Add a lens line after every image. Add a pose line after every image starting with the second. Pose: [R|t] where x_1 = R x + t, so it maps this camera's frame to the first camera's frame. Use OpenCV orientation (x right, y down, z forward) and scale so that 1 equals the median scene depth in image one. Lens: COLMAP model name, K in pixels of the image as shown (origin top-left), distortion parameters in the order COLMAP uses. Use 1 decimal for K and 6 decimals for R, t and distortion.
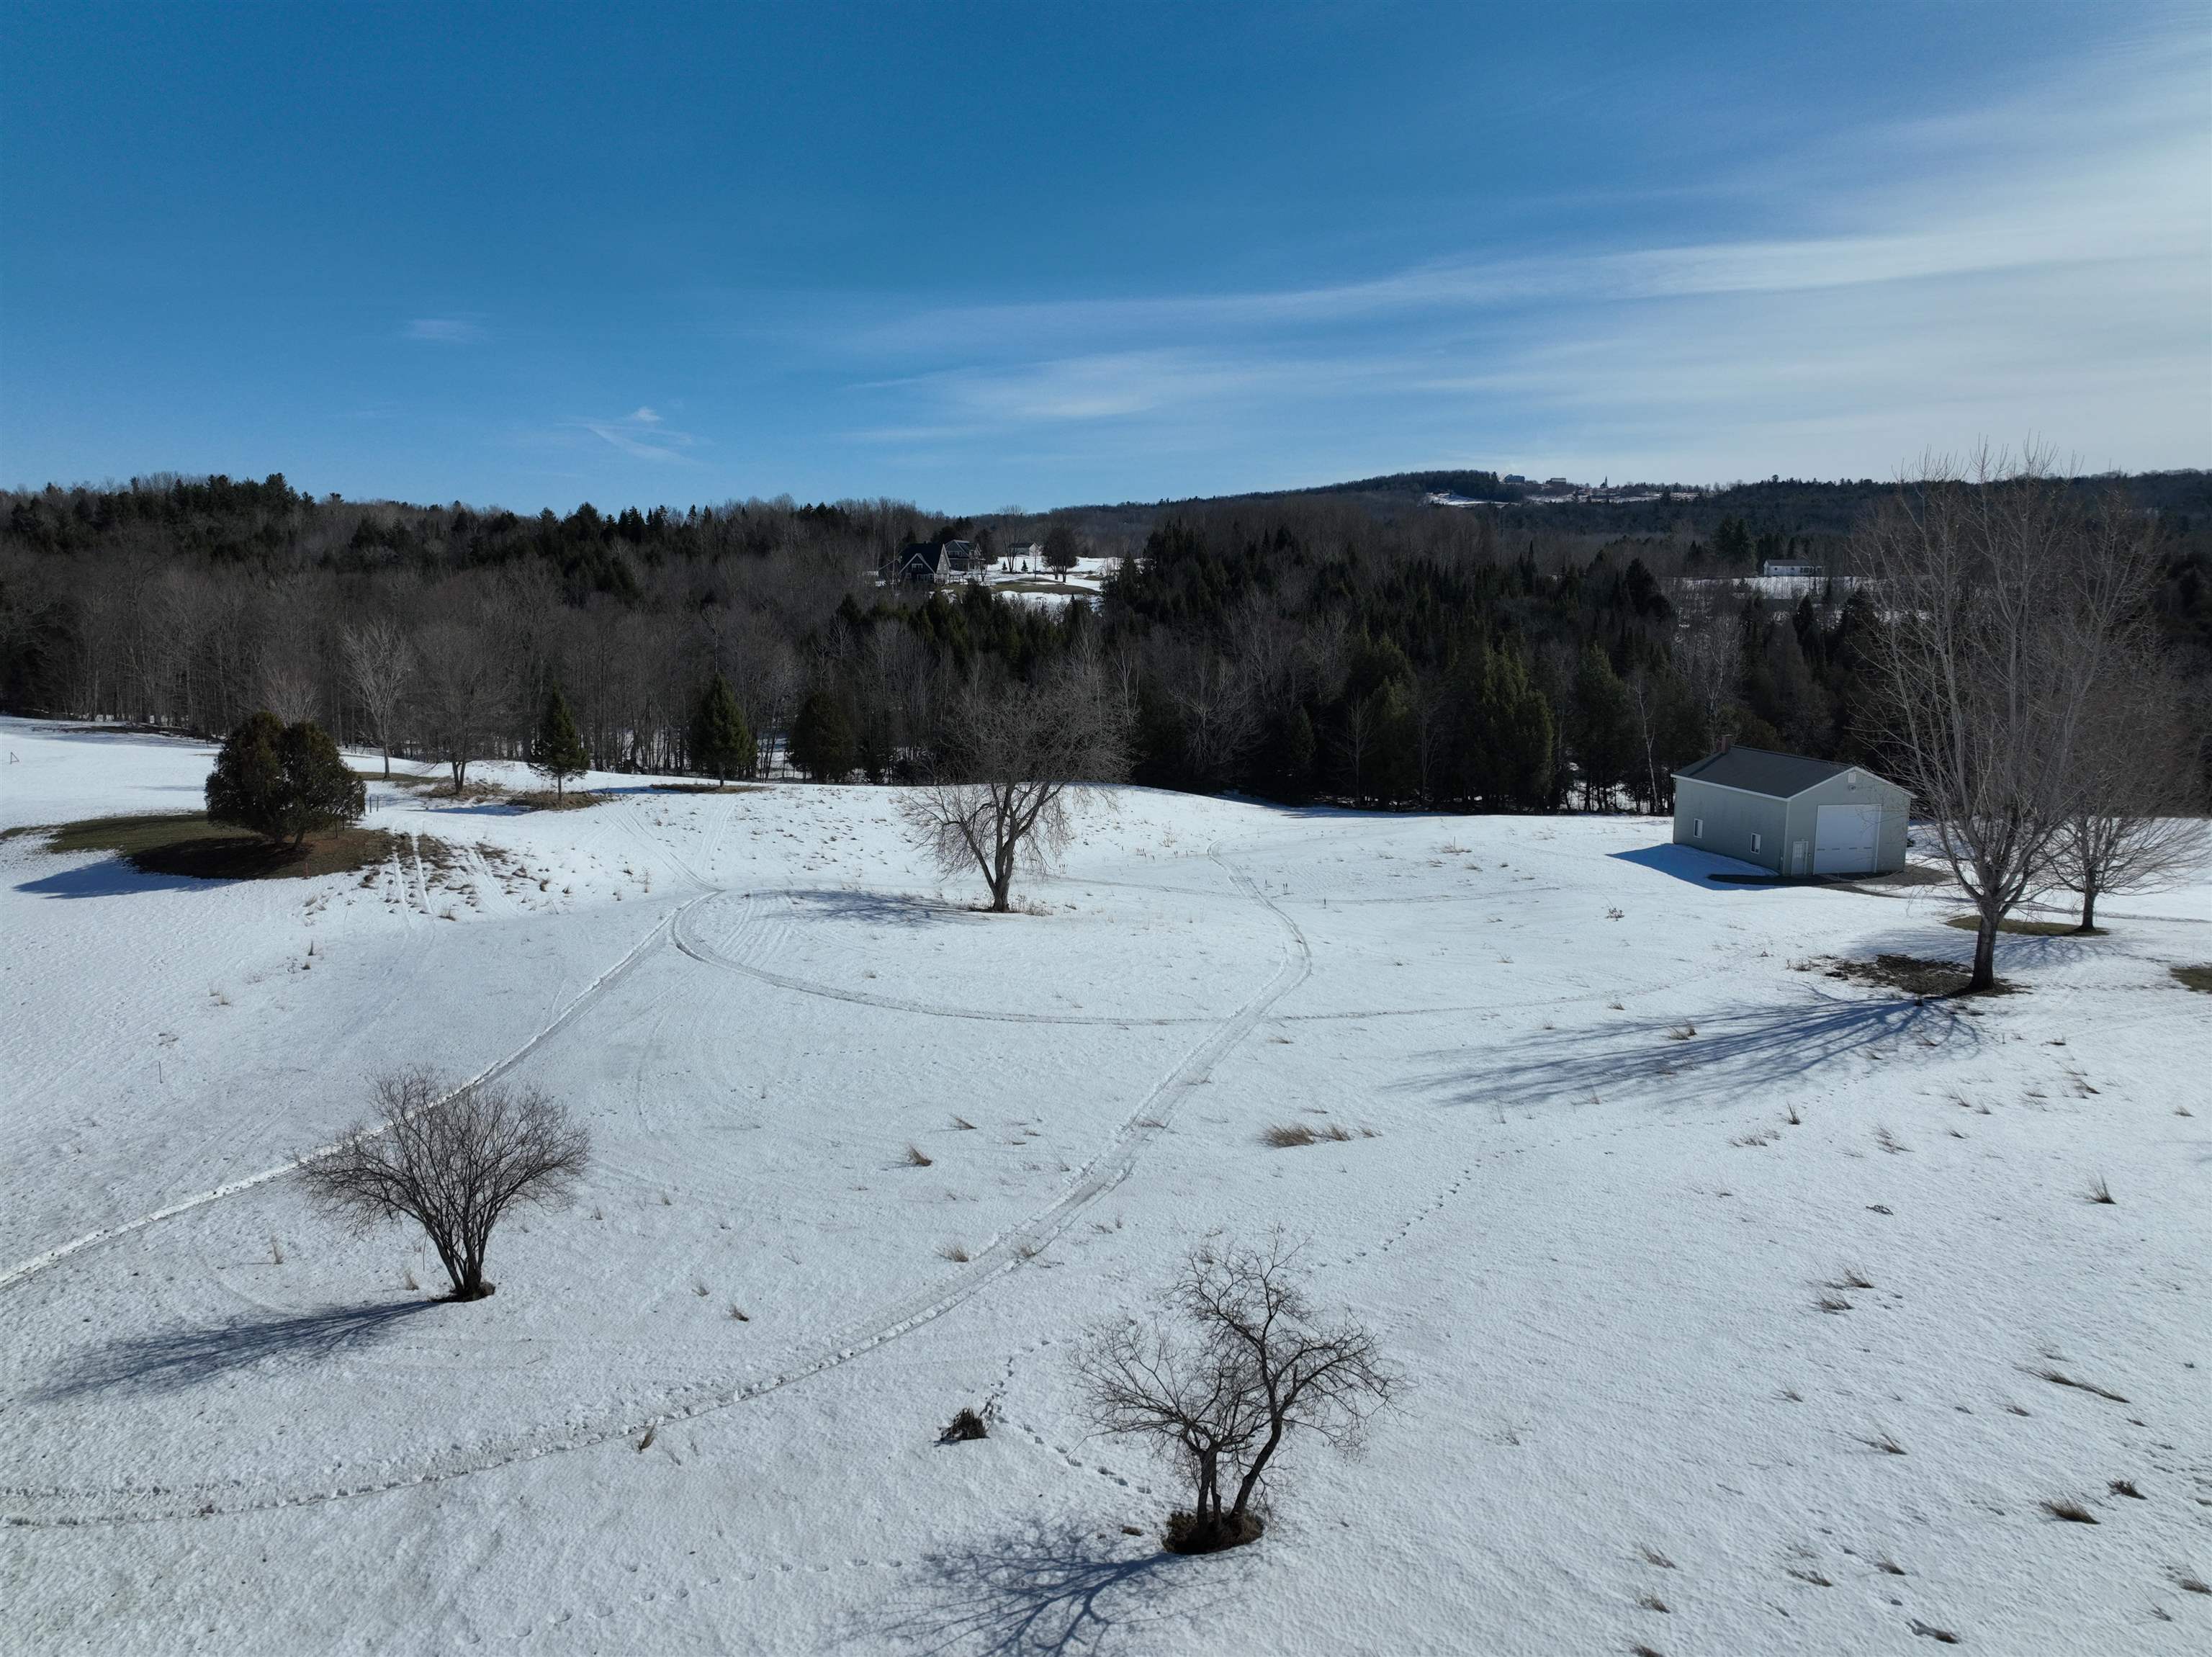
lens RADIAL K [[1553.0, 0, 1106.4], [0, 1553.0, 822.4], [0, 0, 1]] dist [0.000054, 0.012313]
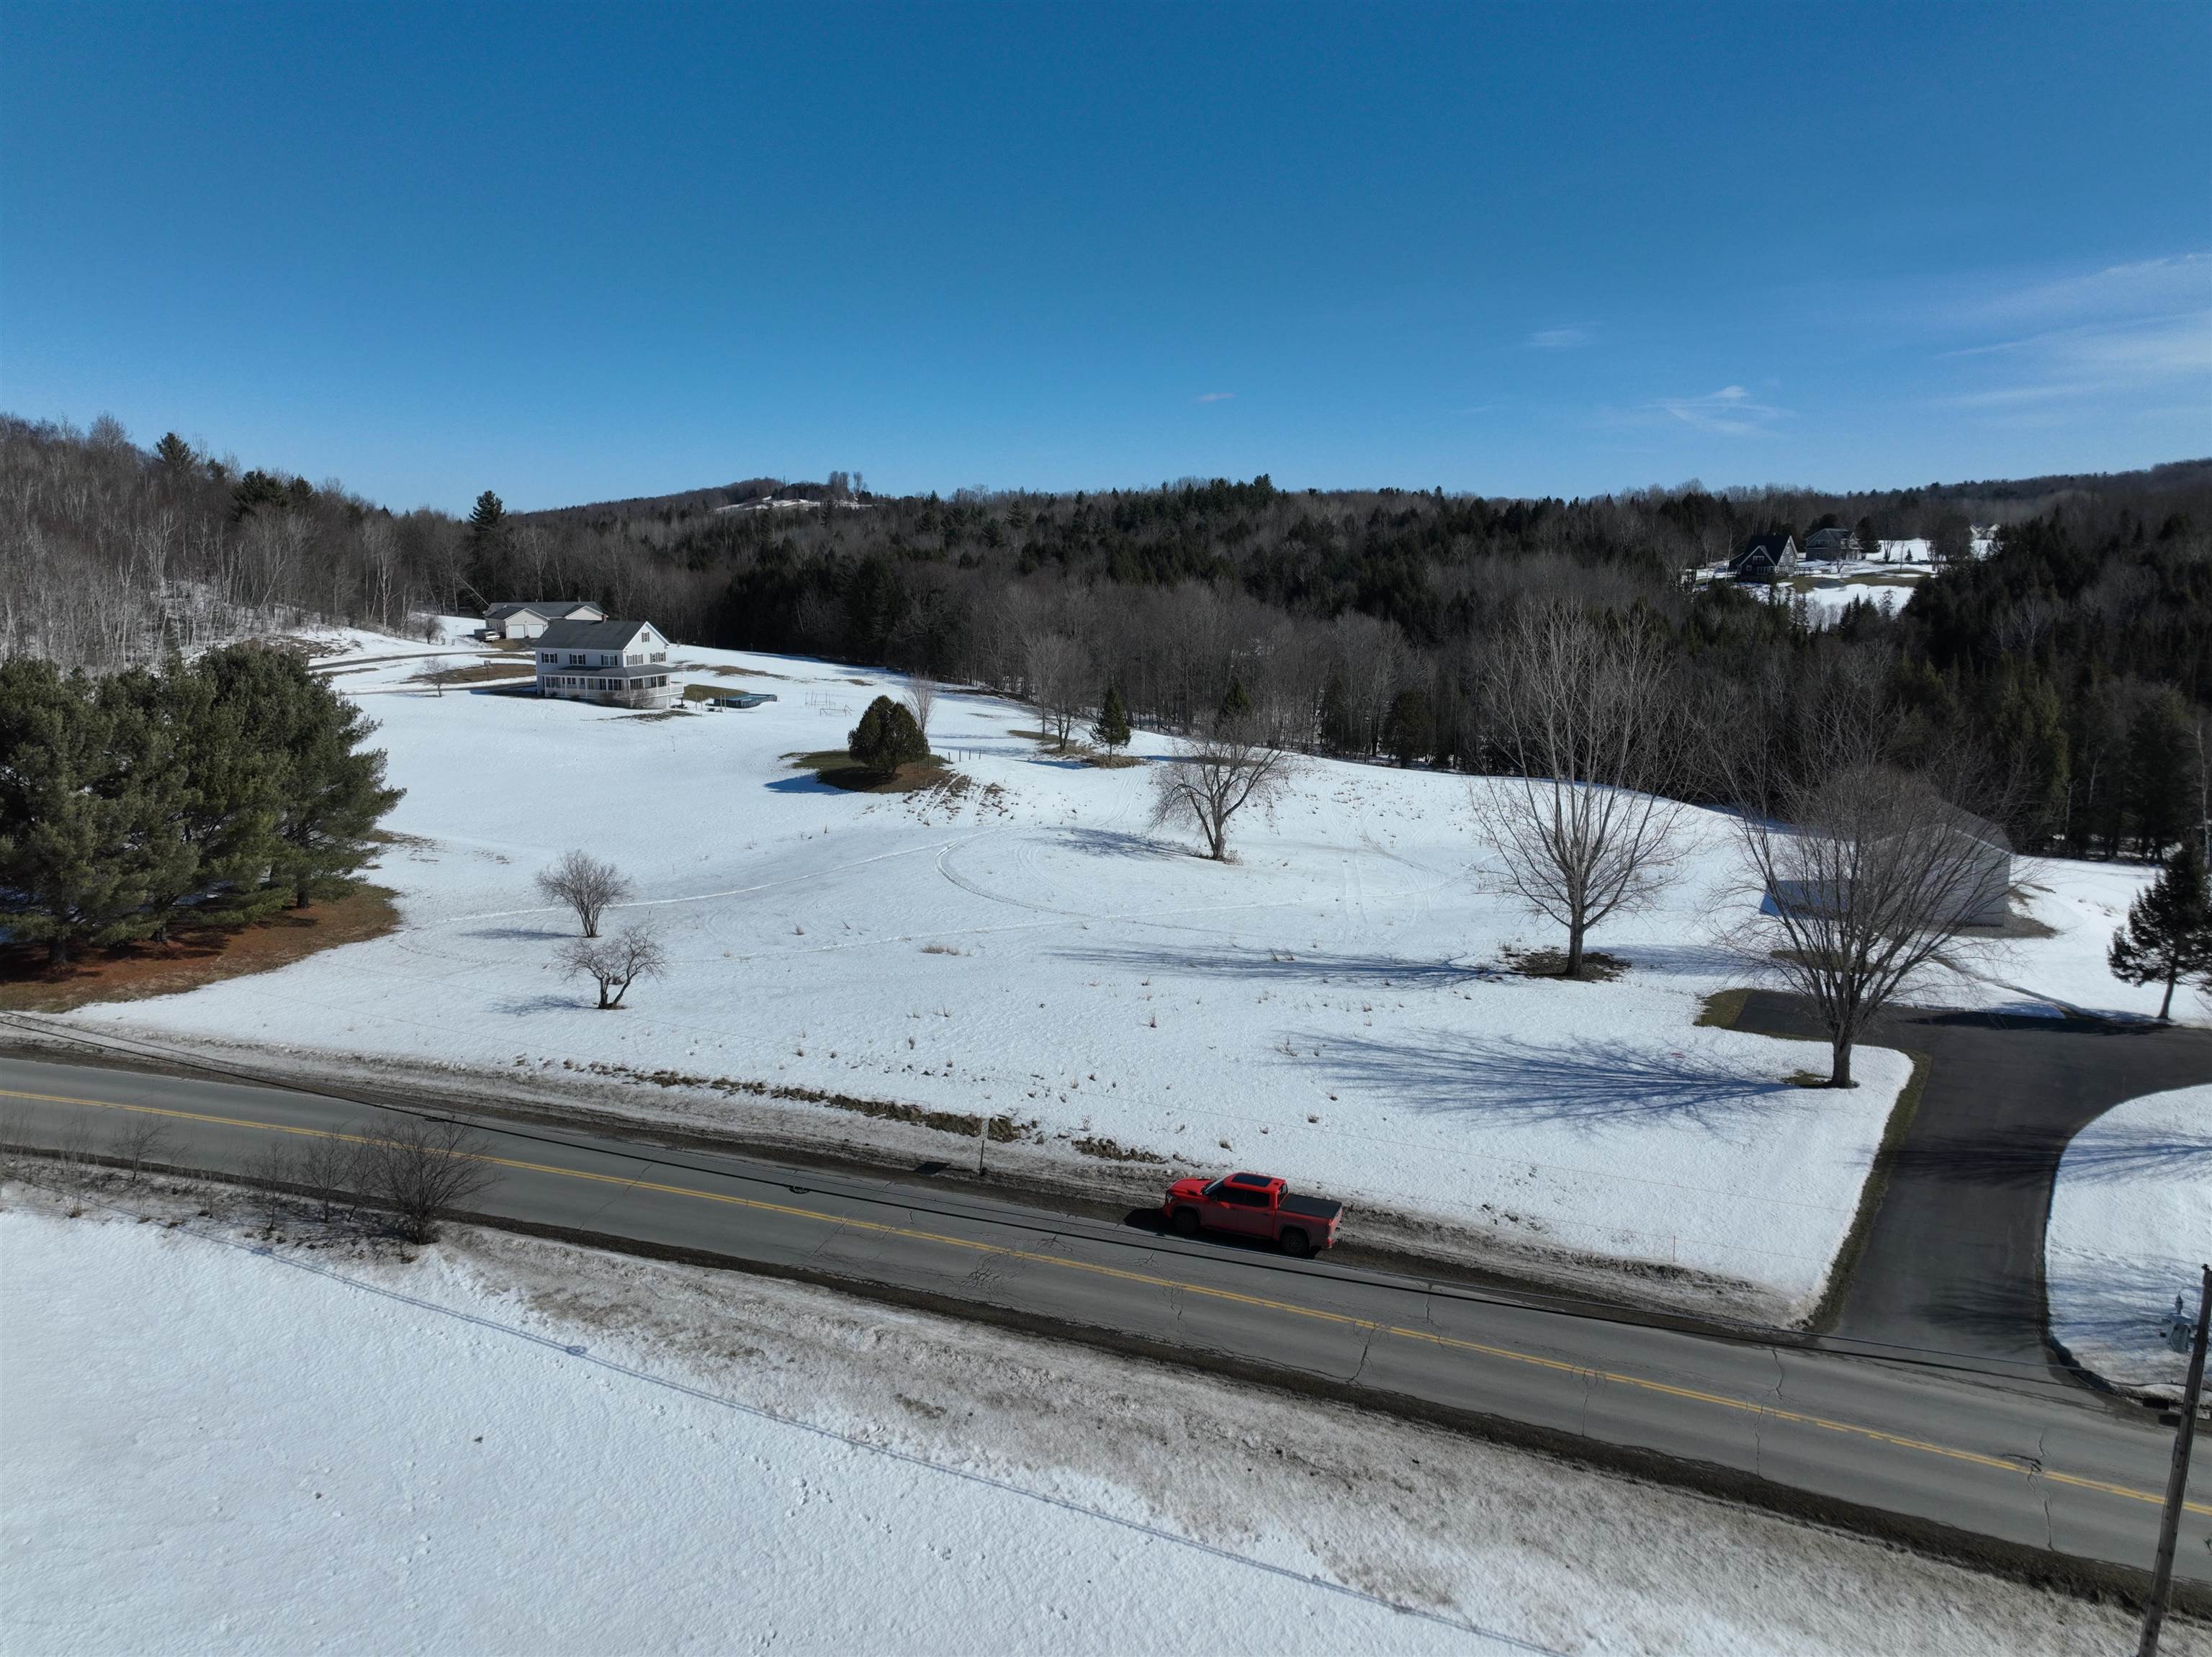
lens RADIAL K [[1553.0, 0, 1102.6], [0, 1553.0, 837.8], [0, 0, 1]] dist [0.000054, 0.012313]
pose [[0.798955, 0.106884, -0.591817, 0.370475], [-0.089023, 0.994258, 0.059385, -0.020970], [0.594766, 0.005239, 0.803882, -0.125617]]
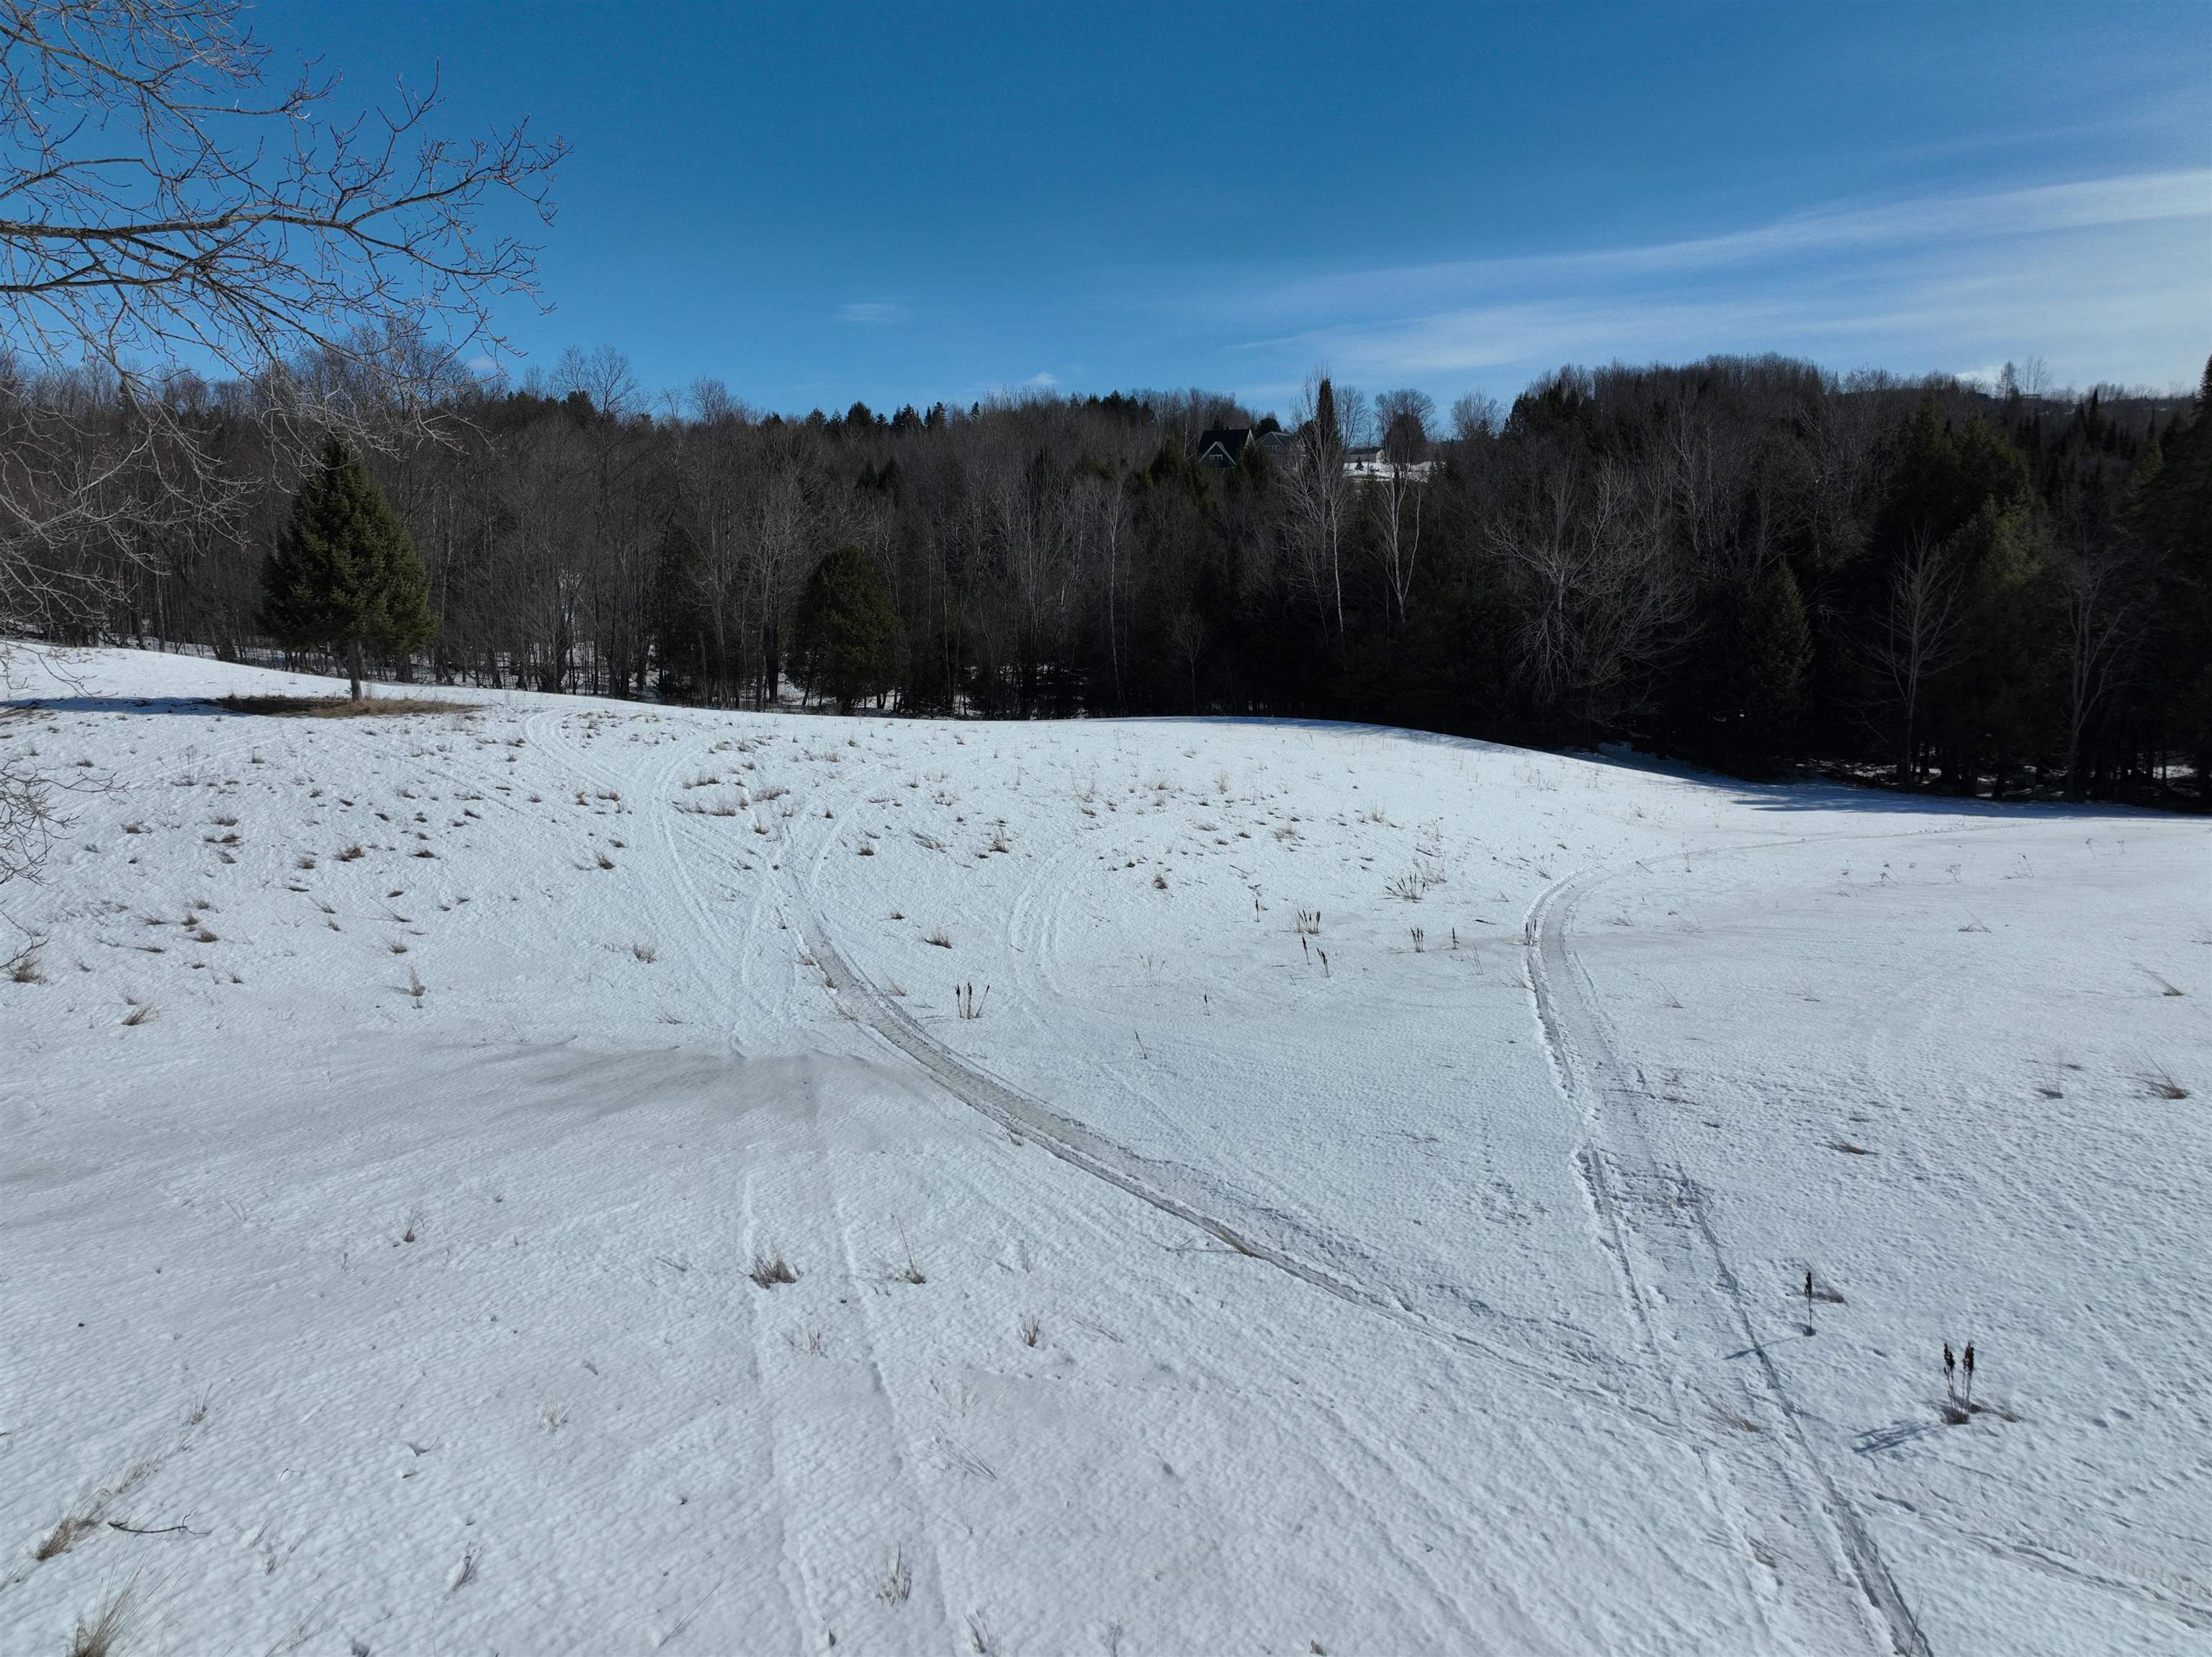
lens RADIAL K [[1553.0, 0, 1112.0], [0, 1553.0, 821.9], [0, 0, 1]] dist [0.000054, 0.012313]
pose [[0.972446, 0.035095, -0.230473, 0.041018], [-0.027953, 0.999025, 0.034185, -0.008520], [0.231448, -0.026801, 0.972478, 0.500755]]
